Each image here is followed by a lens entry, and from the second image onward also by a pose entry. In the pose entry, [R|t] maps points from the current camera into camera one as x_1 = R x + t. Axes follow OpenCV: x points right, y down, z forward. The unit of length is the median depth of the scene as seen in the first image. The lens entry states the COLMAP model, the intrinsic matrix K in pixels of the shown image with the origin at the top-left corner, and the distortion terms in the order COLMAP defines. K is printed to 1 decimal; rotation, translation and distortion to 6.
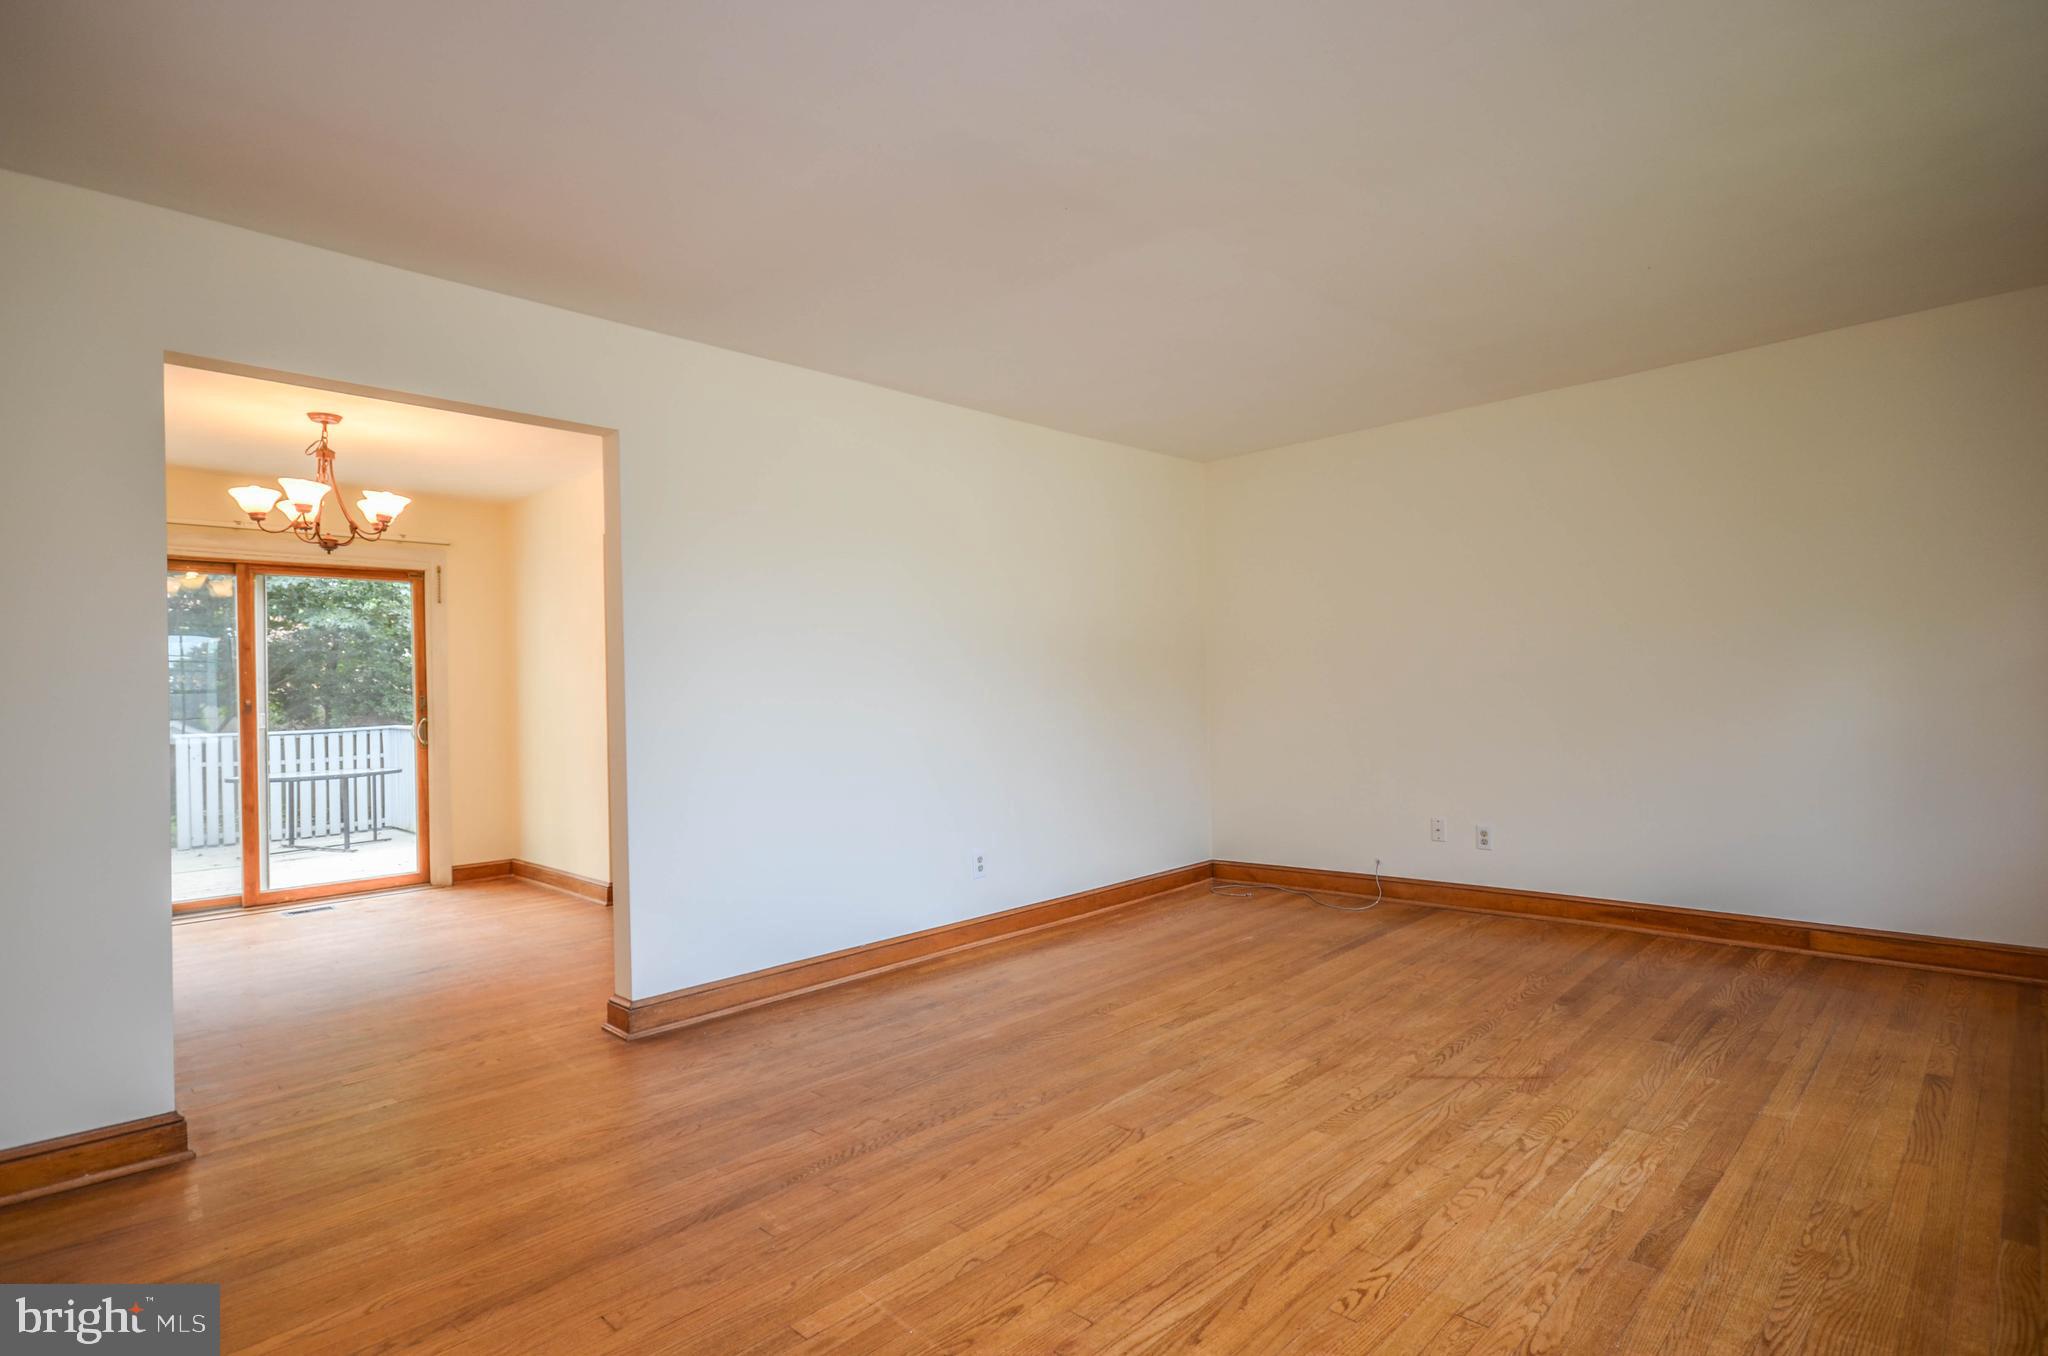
lens RADIAL K [[1020.1, 0, 1063.8], [0, 1020.1, 689.9], [0, 0, 1]] dist [0.011752, -0.003188]
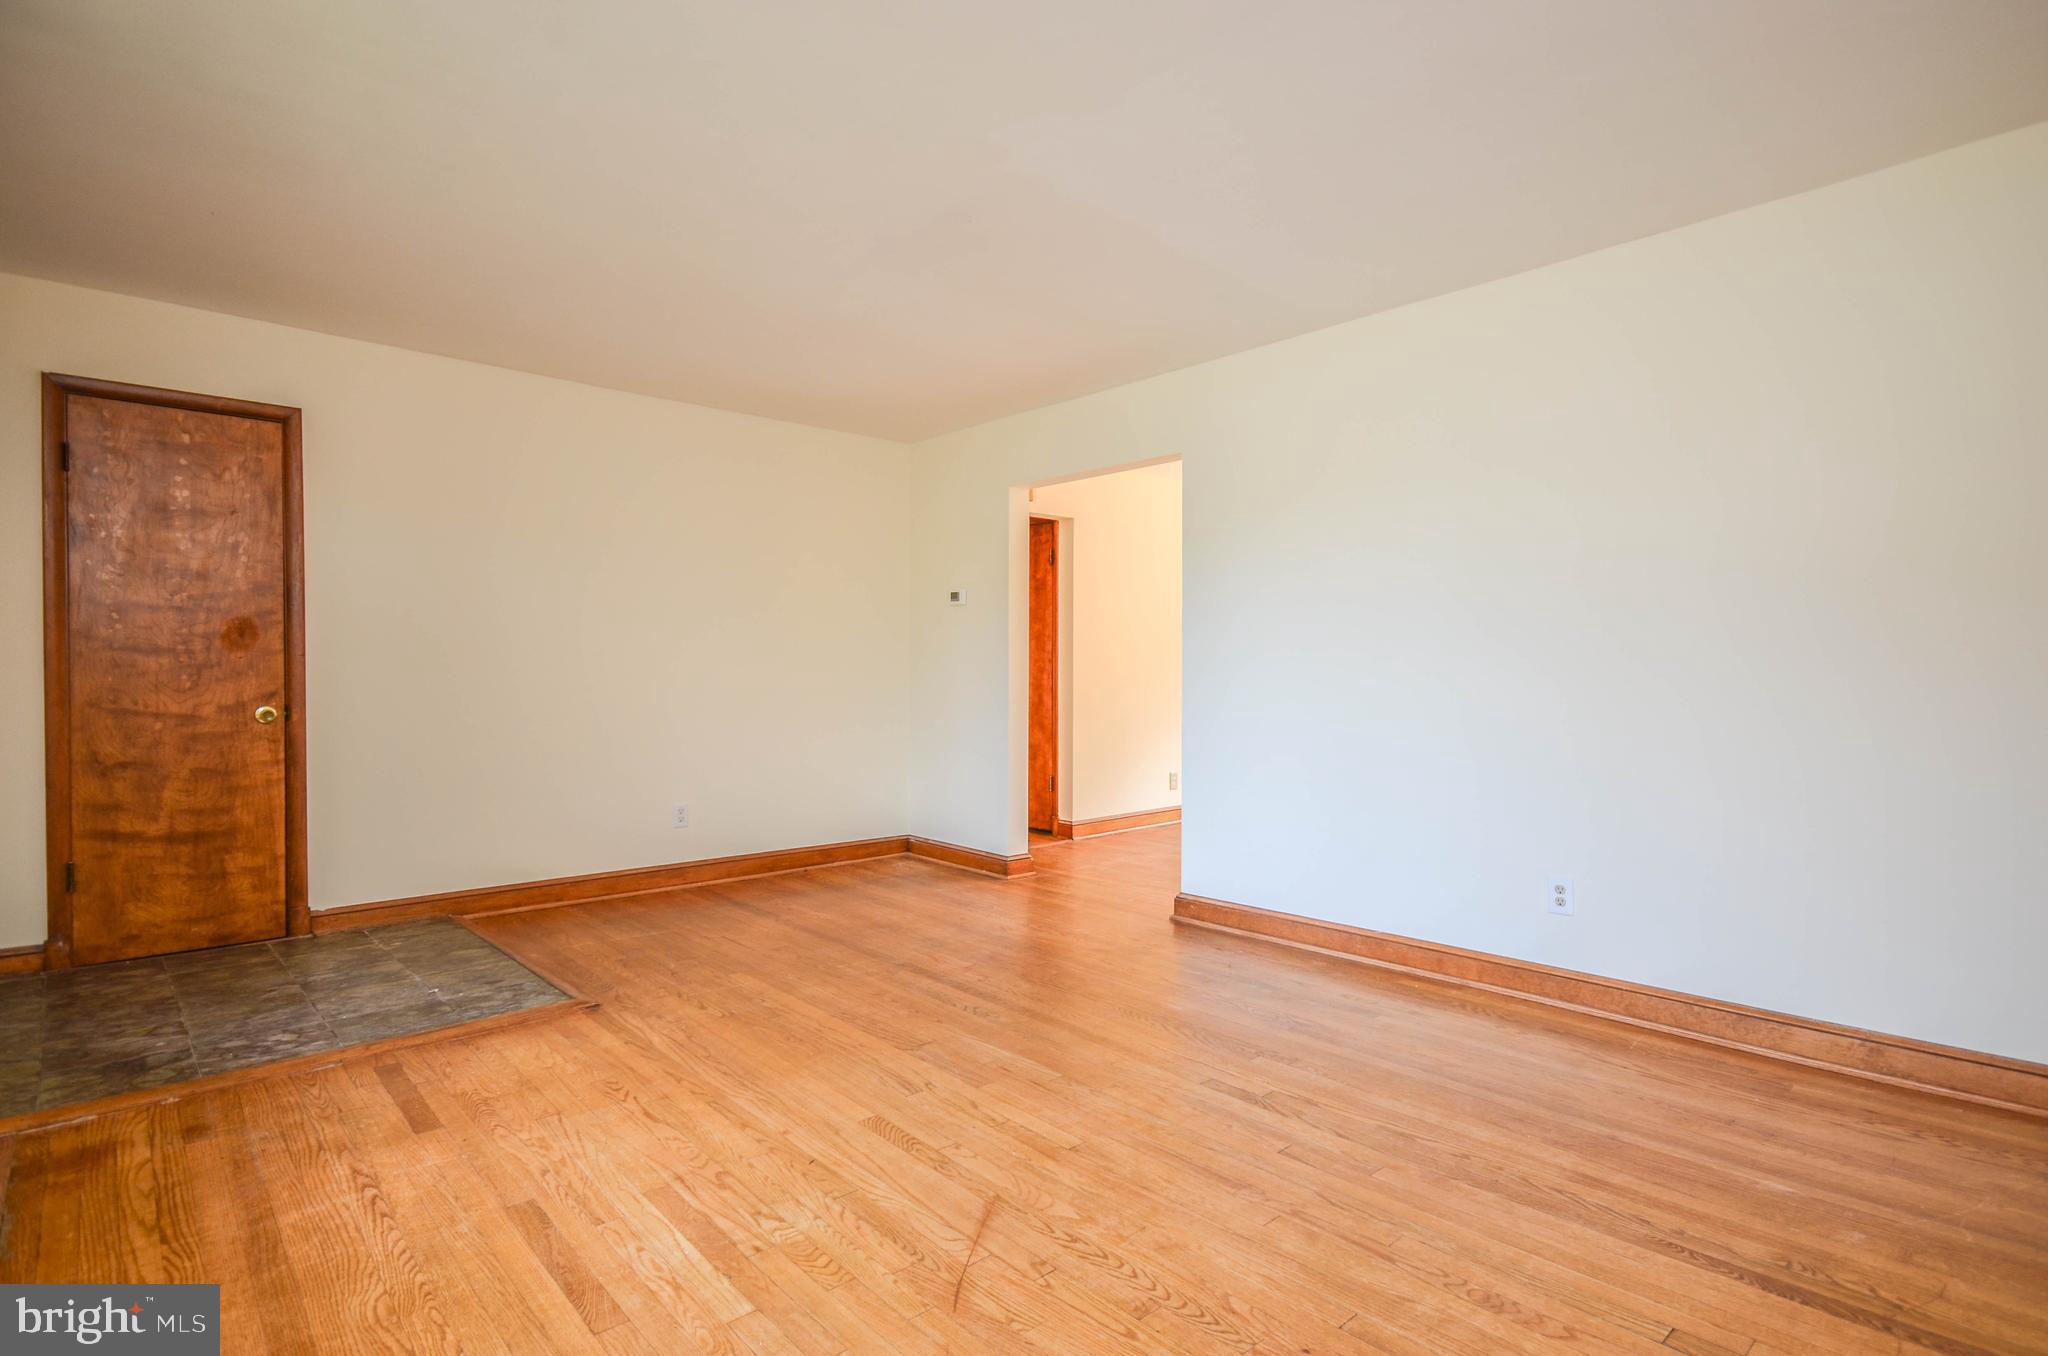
lens RADIAL K [[1020.1, 0, 1032.6], [0, 1020.1, 678.3], [0, 0, 1]] dist [0.011752, -0.003188]
pose [[-0.079364, 0.032675, -0.996310, 0.880908], [0.006762, 0.999457, 0.032239, -0.012895], [0.996823, -0.004179, -0.079542, 0.907656]]
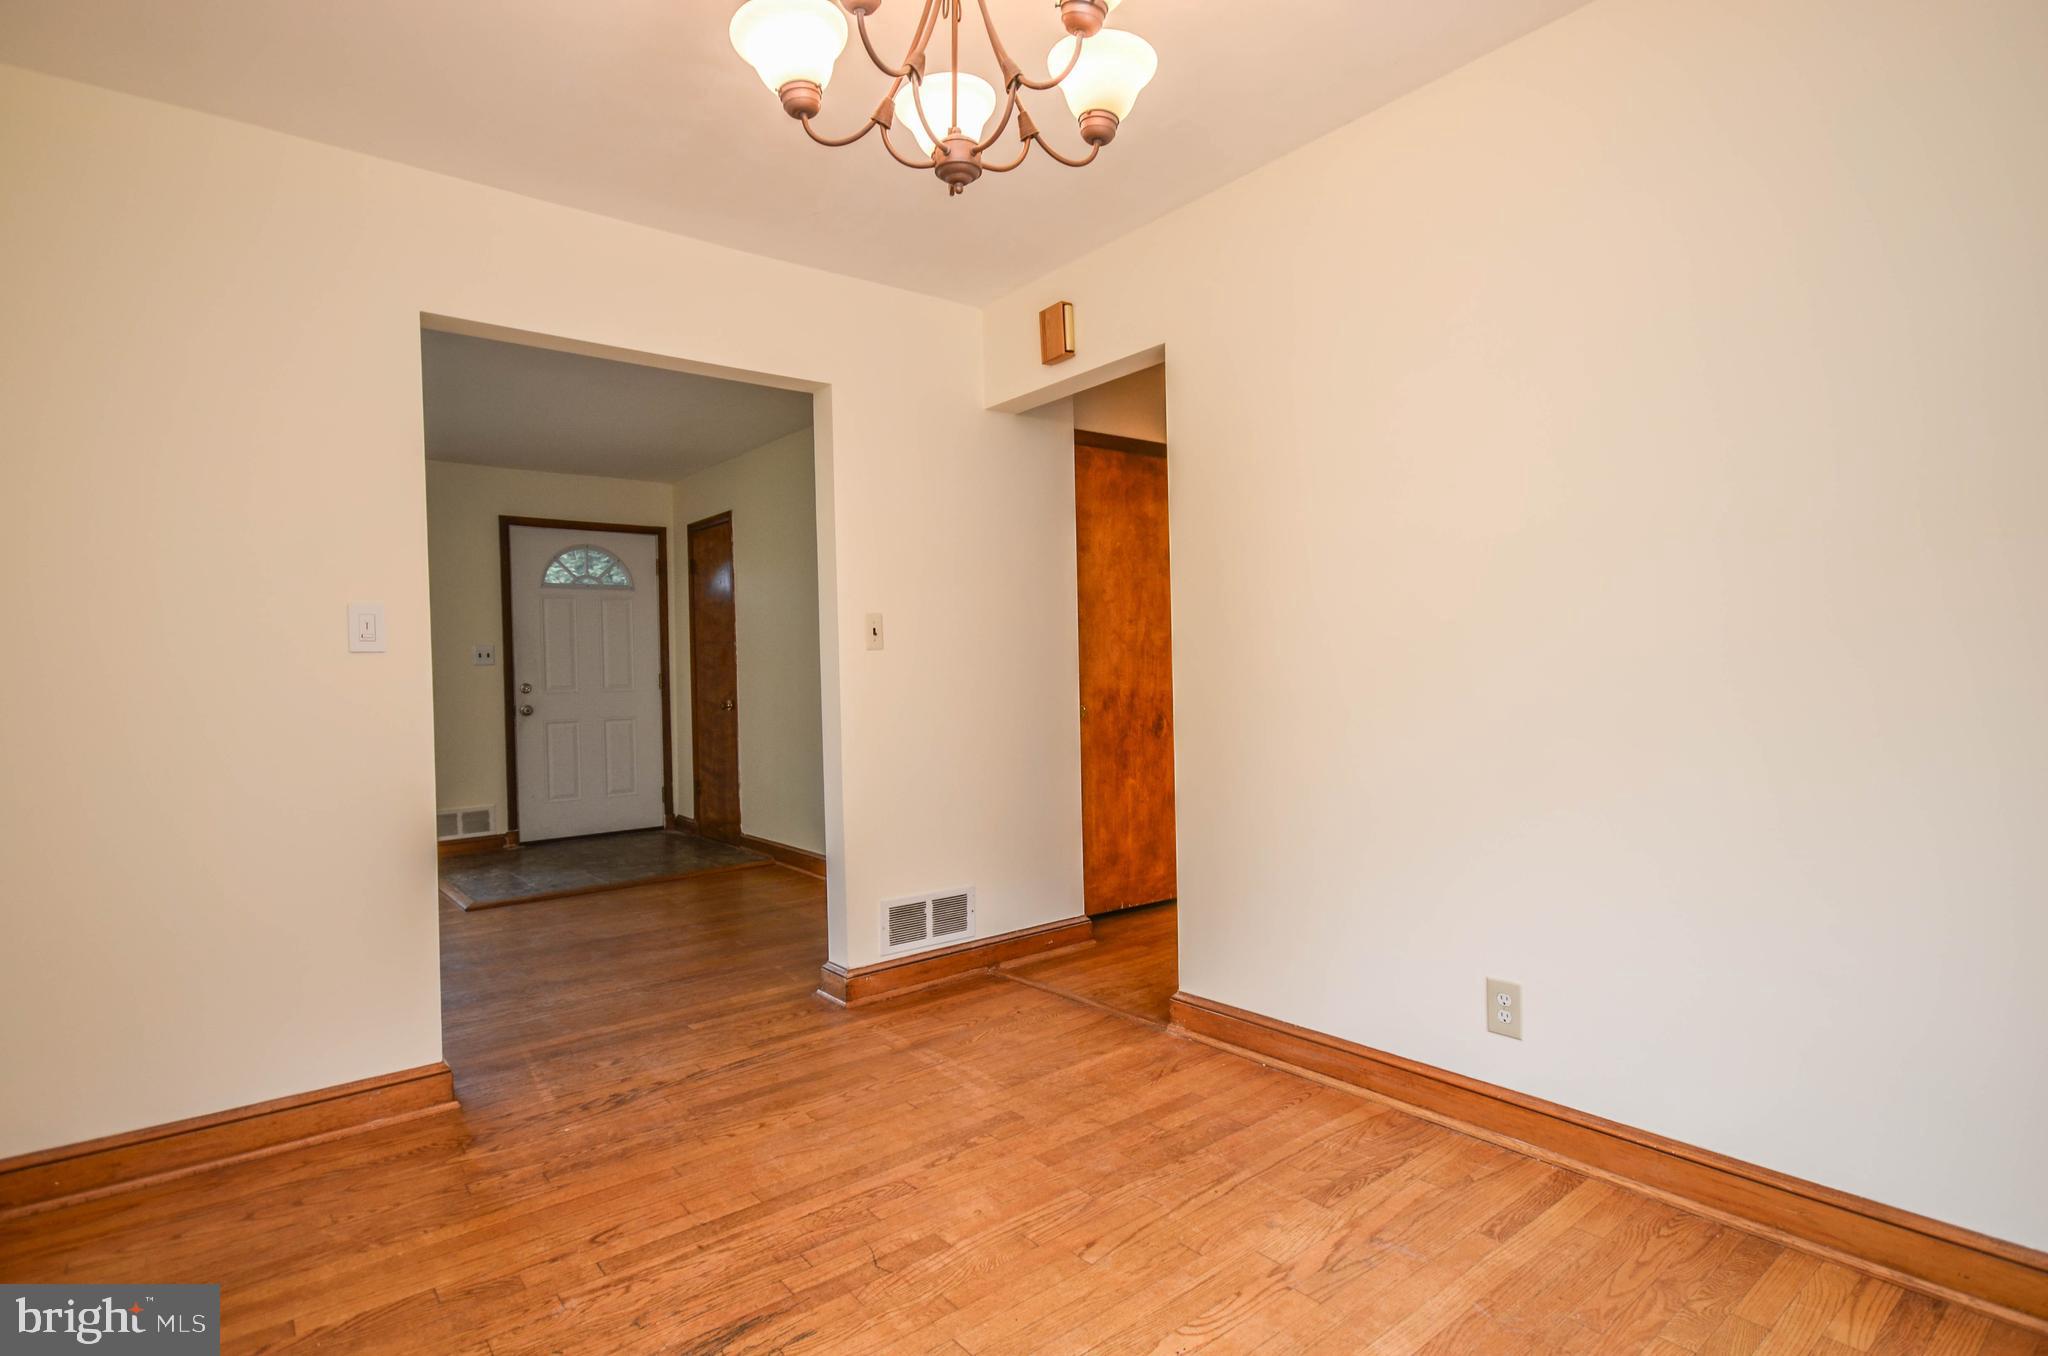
lens RADIAL K [[1020.1, 0, 1055.0], [0, 1020.1, 680.2], [0, 0, 1]] dist [0.011752, -0.003188]
pose [[-0.990956, 0.046366, 0.125923, -1.008740], [0.046900, 0.998899, 0.001273, 0.038688], [-0.125725, 0.007167, -0.992039, 1.718477]]
